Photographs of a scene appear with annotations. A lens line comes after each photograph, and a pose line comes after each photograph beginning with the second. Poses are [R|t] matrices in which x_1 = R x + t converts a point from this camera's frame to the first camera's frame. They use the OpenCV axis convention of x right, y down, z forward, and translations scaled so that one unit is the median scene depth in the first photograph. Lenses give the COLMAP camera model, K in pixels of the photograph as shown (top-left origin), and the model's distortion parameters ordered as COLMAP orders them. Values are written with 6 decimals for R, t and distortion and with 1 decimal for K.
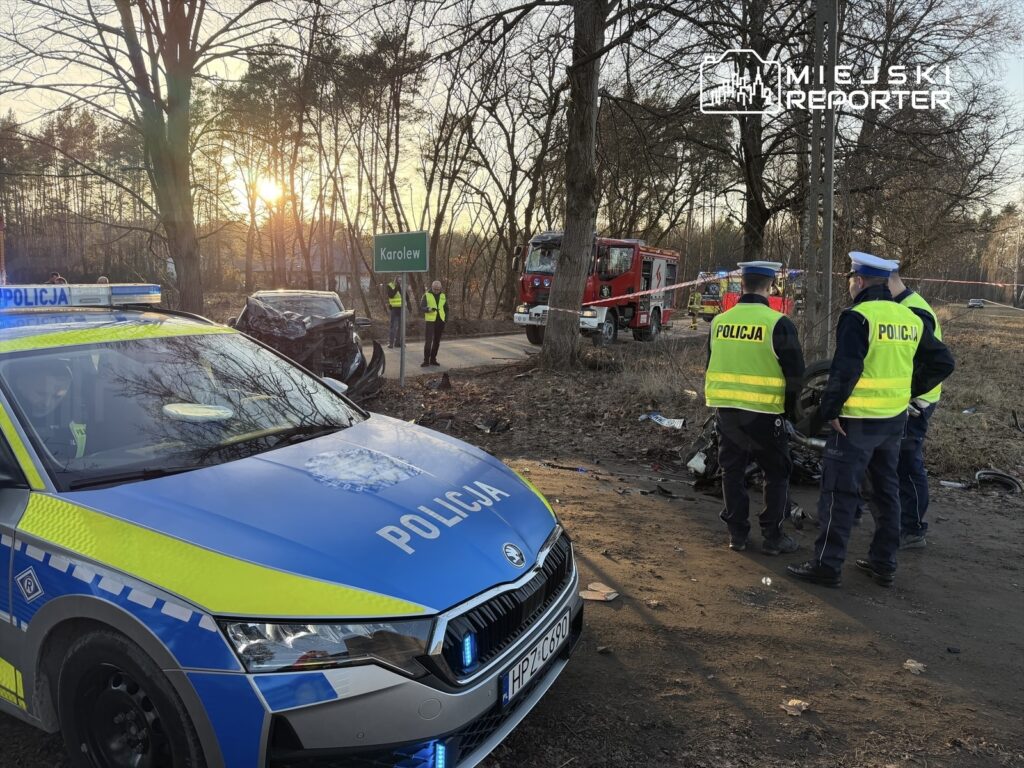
lens RADIAL K [[714.1, 0, 512.0], [0, 714.1, 384.0], [0, 0, 1]] dist [0.083163, -0.103639]
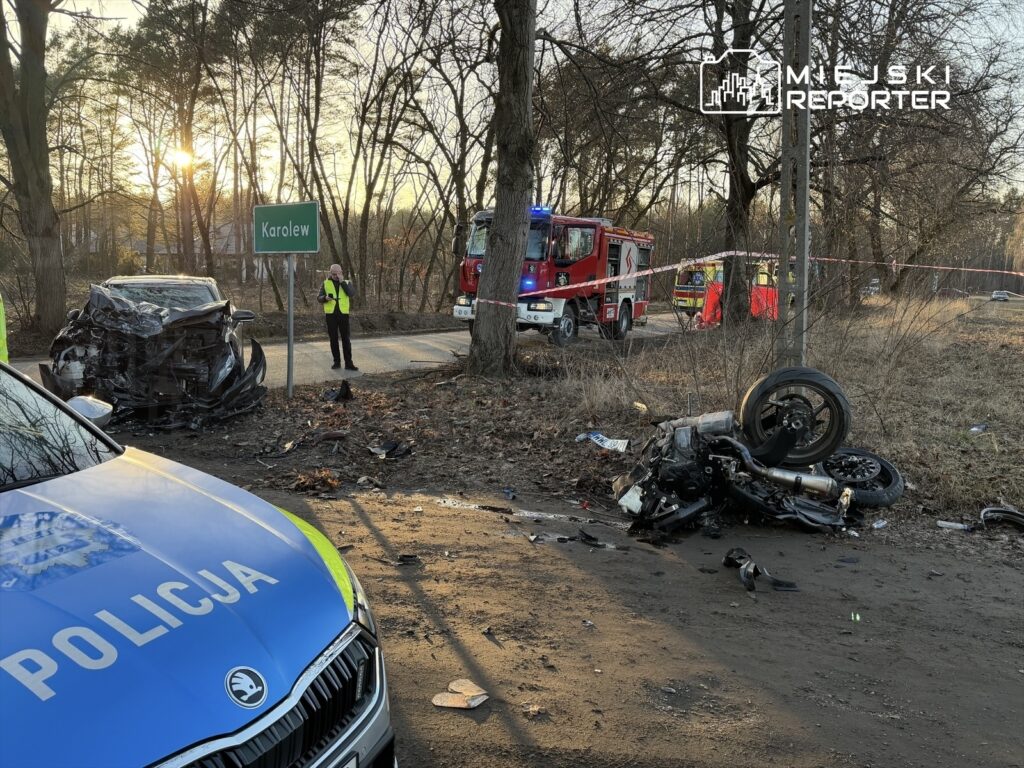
lens RADIAL K [[829.2, 0, 512.0], [0, 829.2, 384.0], [0, 0, 1]] dist [0.133561, -0.231641]
pose [[0.999076, -0.001118, 0.042964, 0.057568], [0.001307, 0.999990, -0.004375, -0.007638], [-0.042959, 0.004427, 0.999067, 0.066280]]
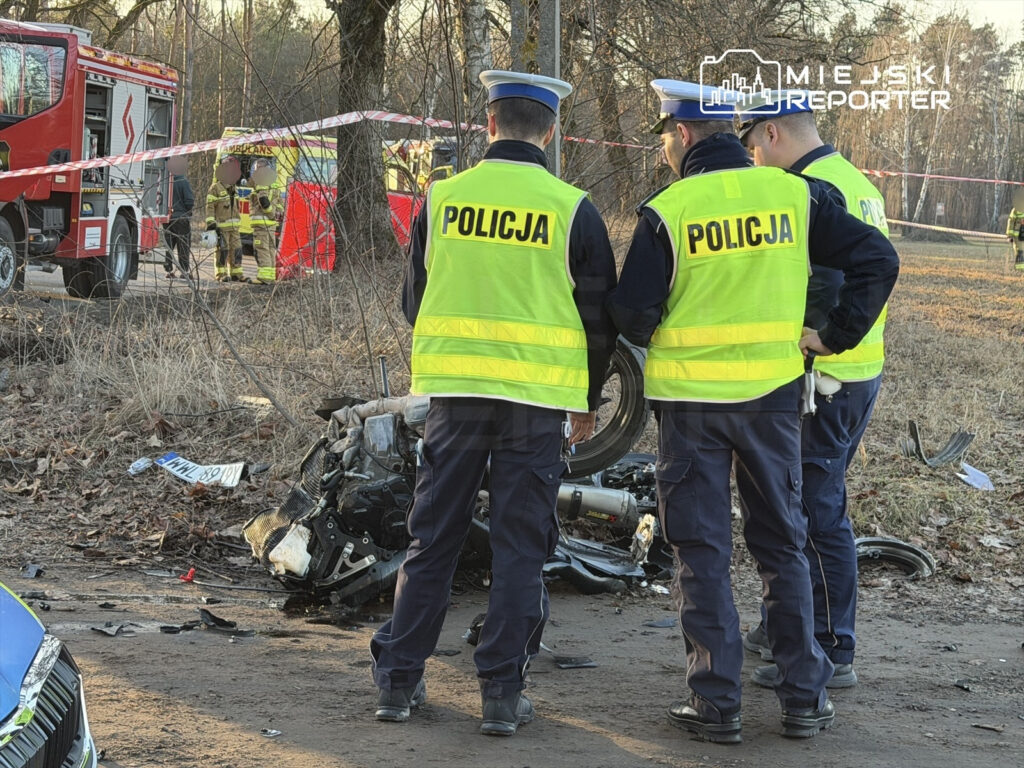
lens RADIAL K [[1942.2, 0, 512.0], [0, 1942.2, 384.0], [0, 0, 1]] dist [0.157860, 0.020624]
pose [[0.918631, -0.013721, 0.394879, -0.046226], [0.023576, 0.999520, -0.020117, 0.024678], [-0.394413, 0.027790, 0.918513, -0.062589]]
